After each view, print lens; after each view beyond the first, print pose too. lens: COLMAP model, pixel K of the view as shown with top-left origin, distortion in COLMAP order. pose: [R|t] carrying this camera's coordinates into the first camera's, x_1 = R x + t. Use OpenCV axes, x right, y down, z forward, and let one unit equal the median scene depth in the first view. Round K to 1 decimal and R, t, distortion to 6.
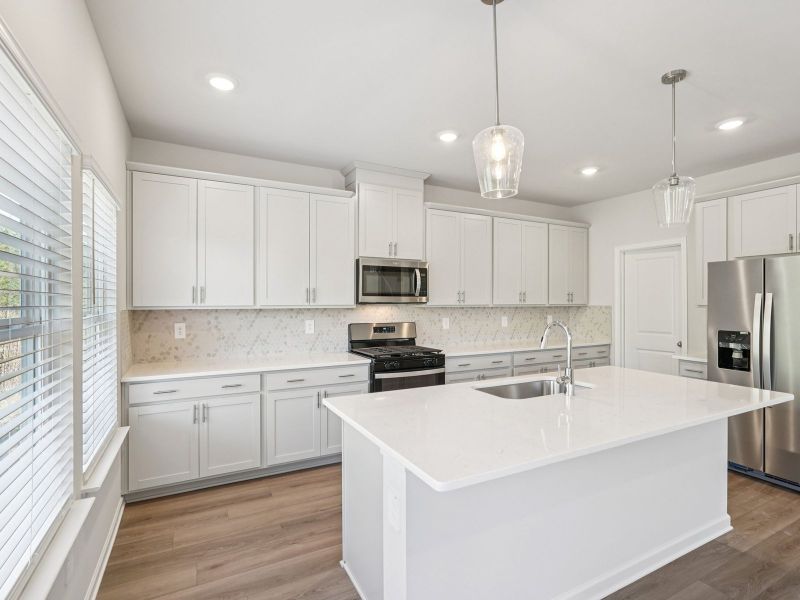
lens RADIAL K [[402.5, 0, 401.1], [0, 402.5, 303.2], [0, 0, 1]] dist [-0.012874, 0.005937]
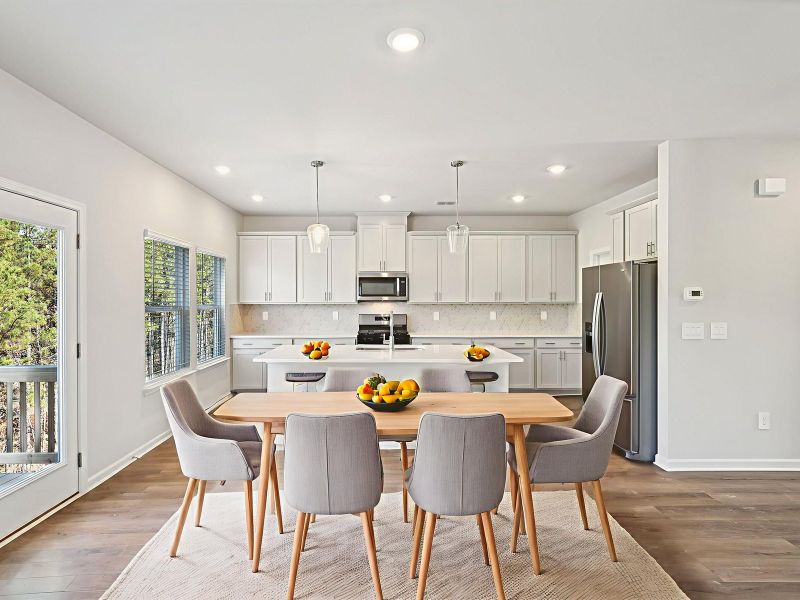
lens RADIAL K [[402.5, 0, 379.8], [0, 402.5, 304.3], [0, 0, 1]] dist [-0.012874, 0.005937]
pose [[0.887018, 0.006752, -0.461685, 0.673844], [-0.000004, 0.999893, 0.014616, -0.009715], [0.461734, -0.012963, 0.886923, -0.357799]]
